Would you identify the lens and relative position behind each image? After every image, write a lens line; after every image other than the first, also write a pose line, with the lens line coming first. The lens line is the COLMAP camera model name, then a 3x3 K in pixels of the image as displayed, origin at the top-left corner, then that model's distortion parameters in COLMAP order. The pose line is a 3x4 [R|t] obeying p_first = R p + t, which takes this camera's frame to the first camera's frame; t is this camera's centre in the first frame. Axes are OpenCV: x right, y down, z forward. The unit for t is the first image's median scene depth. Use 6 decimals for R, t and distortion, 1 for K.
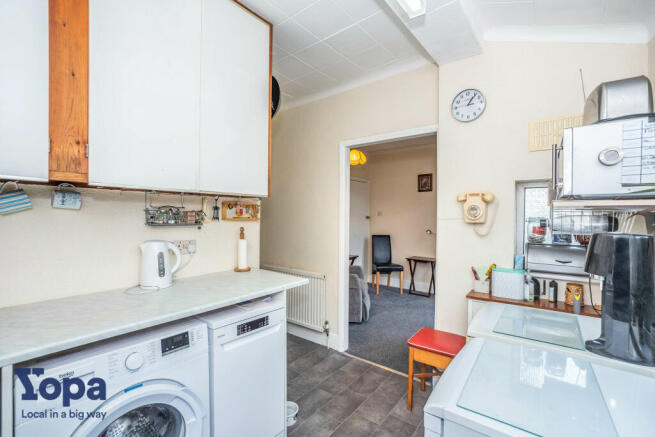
lens RADIAL K [[302.4, 0, 331.4], [0, 302.4, 222.6], [0, 0, 1]] dist [-0.002841, 0.003299]
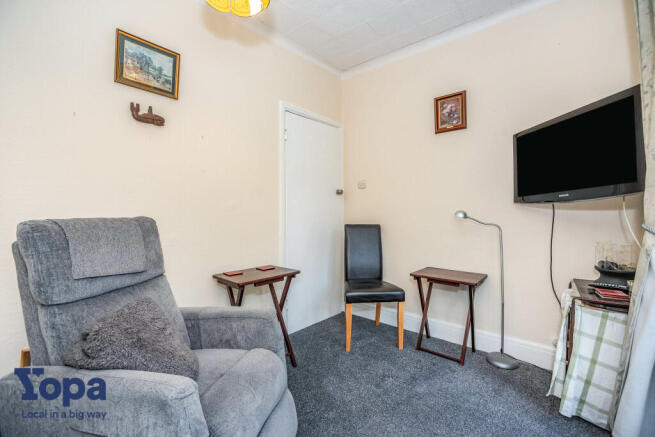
lens RADIAL K [[302.4, 0, 326.0], [0, 302.4, 219.3], [0, 0, 1]] dist [-0.002841, 0.003299]
pose [[0.998244, -0.011982, -0.058007, 0.140481], [0.012869, 0.999806, 0.014933, 0.025069], [0.057816, -0.015654, 0.998205, 0.509771]]
